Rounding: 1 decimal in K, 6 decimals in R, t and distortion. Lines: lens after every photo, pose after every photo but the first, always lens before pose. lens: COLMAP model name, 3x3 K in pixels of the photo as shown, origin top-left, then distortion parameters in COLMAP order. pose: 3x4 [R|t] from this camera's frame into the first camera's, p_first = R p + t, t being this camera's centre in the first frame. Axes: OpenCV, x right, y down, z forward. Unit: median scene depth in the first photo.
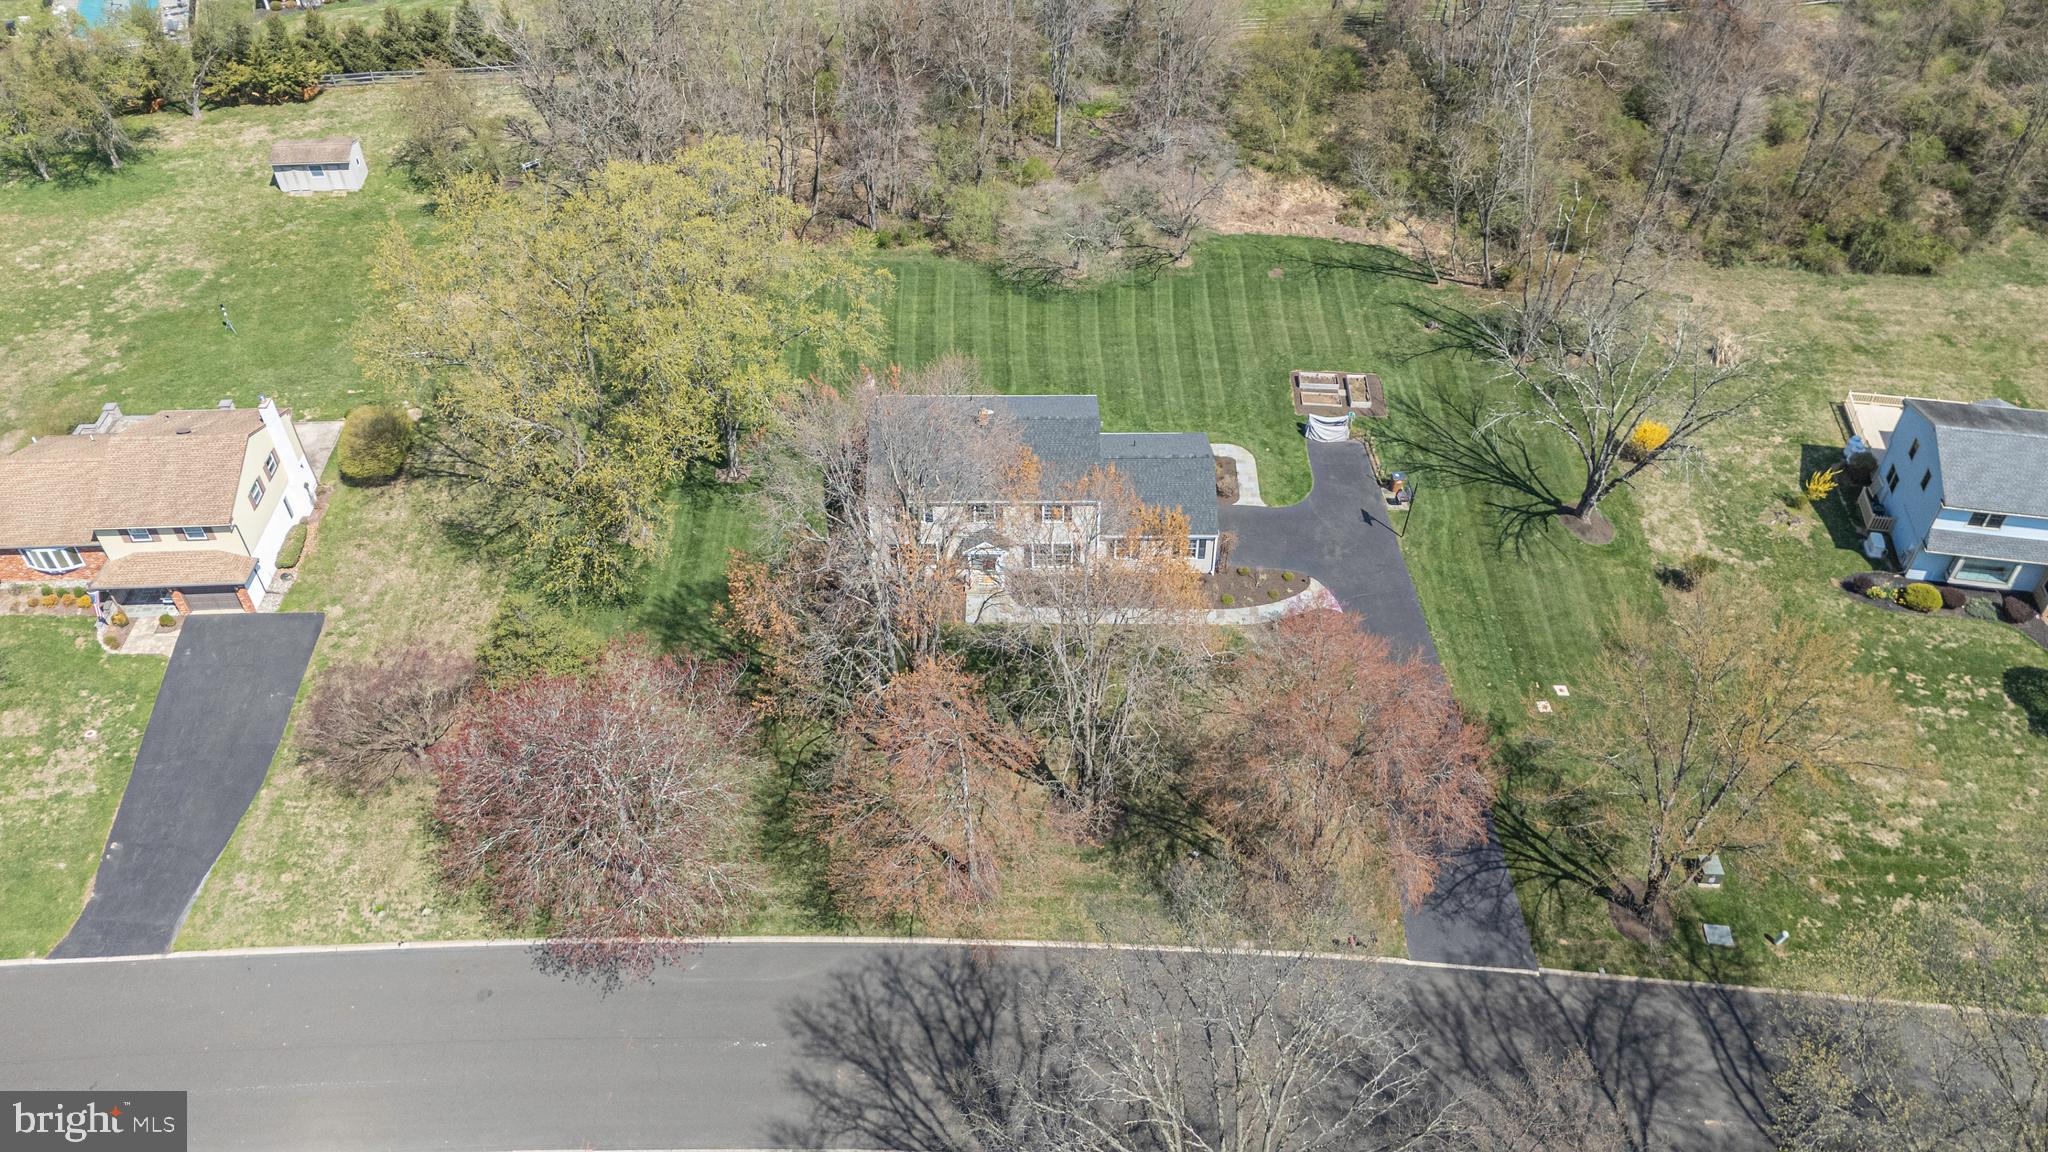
lens RADIAL K [[1496.5, 0, 1030.3], [0, 1496.5, 580.0], [0, 0, 1]] dist [0.072376, -0.081917]
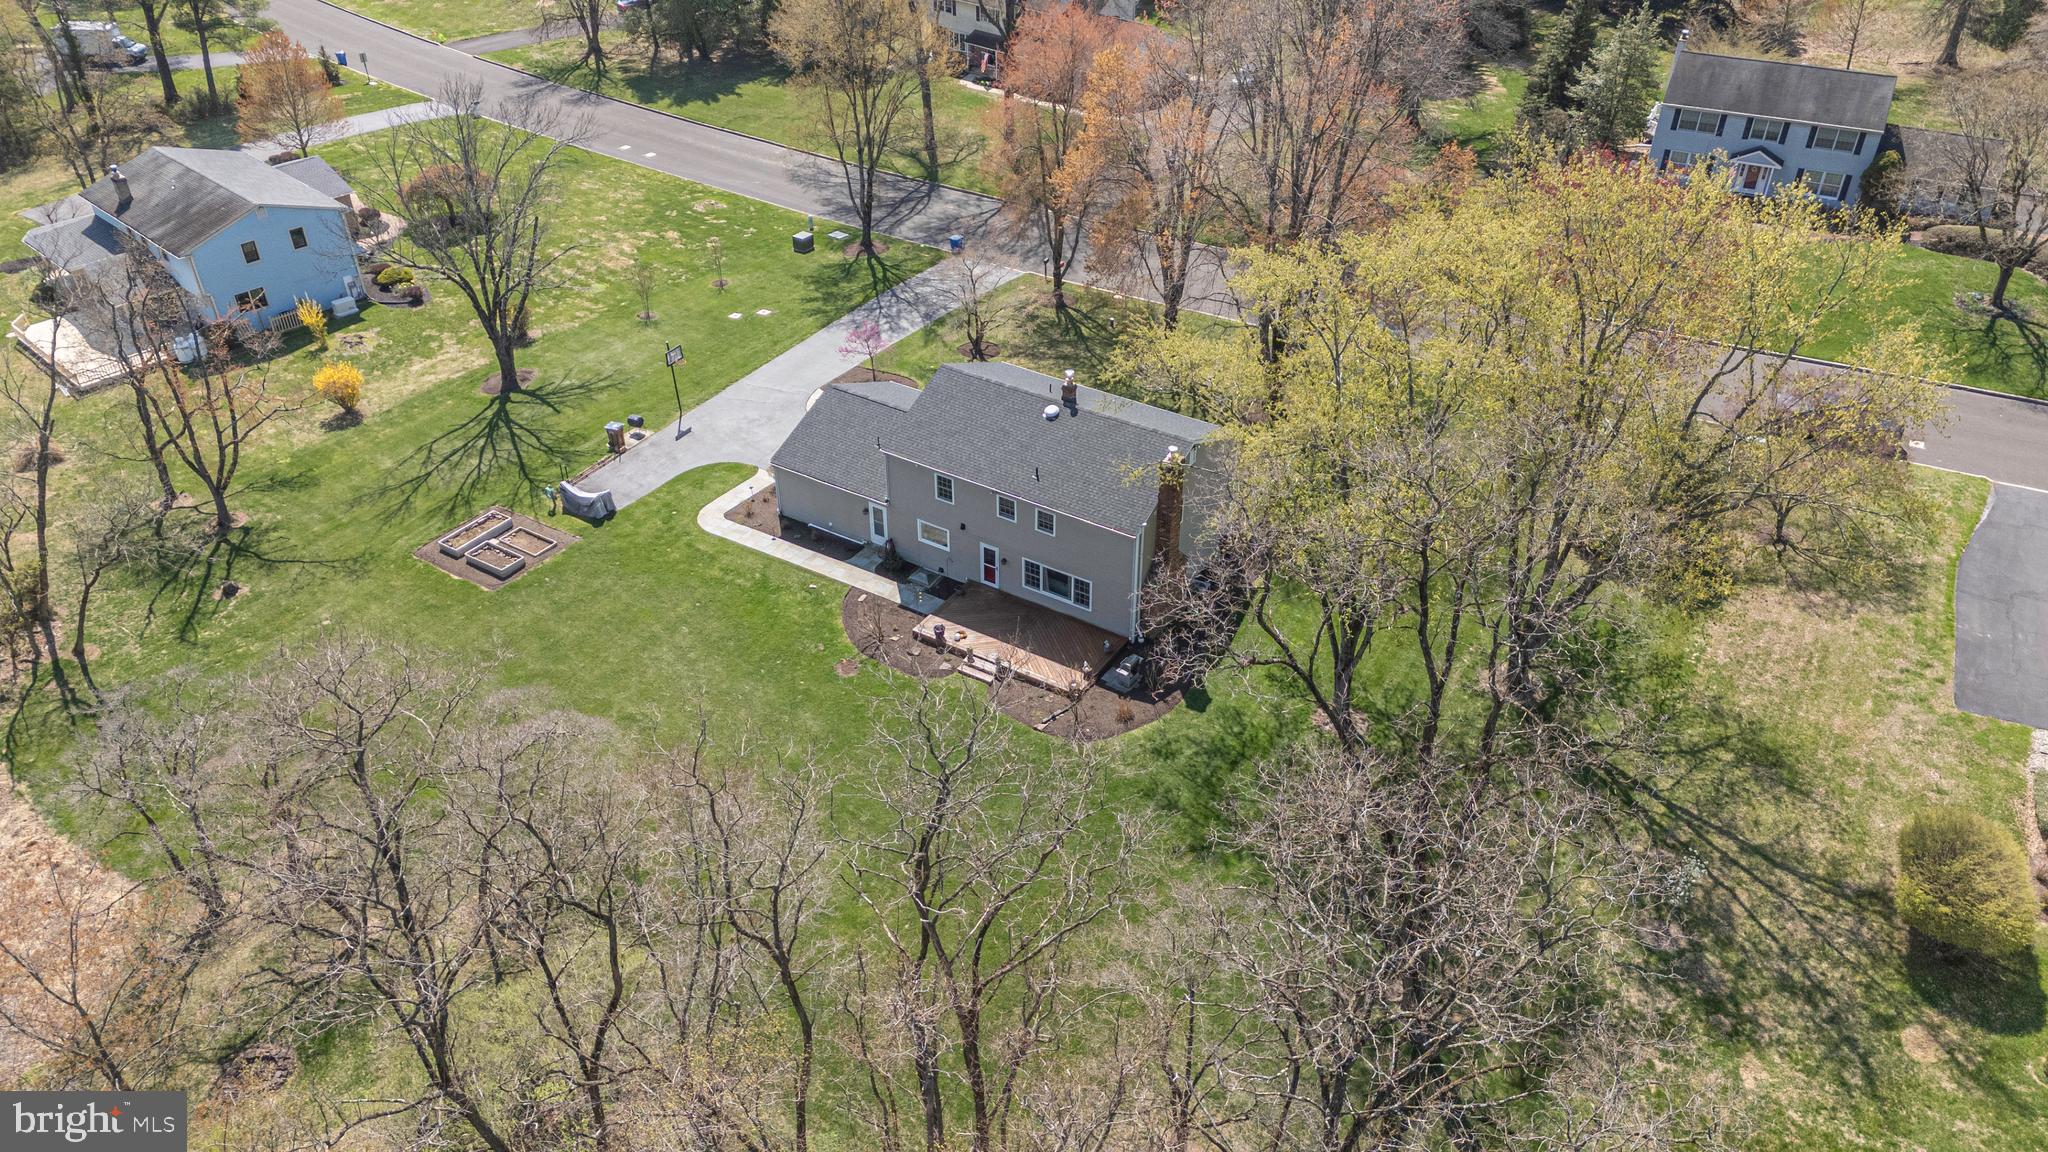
lens RADIAL K [[1496.5, 0, 1030.3], [0, 1496.5, 580.0], [0, 0, 1]] dist [0.072376, -0.081917]
pose [[-0.852771, -0.299809, 0.427663, -0.346932], [0.353987, 0.270287, 0.895342, -0.724390], [-0.384024, 0.914909, -0.124365, 1.089812]]
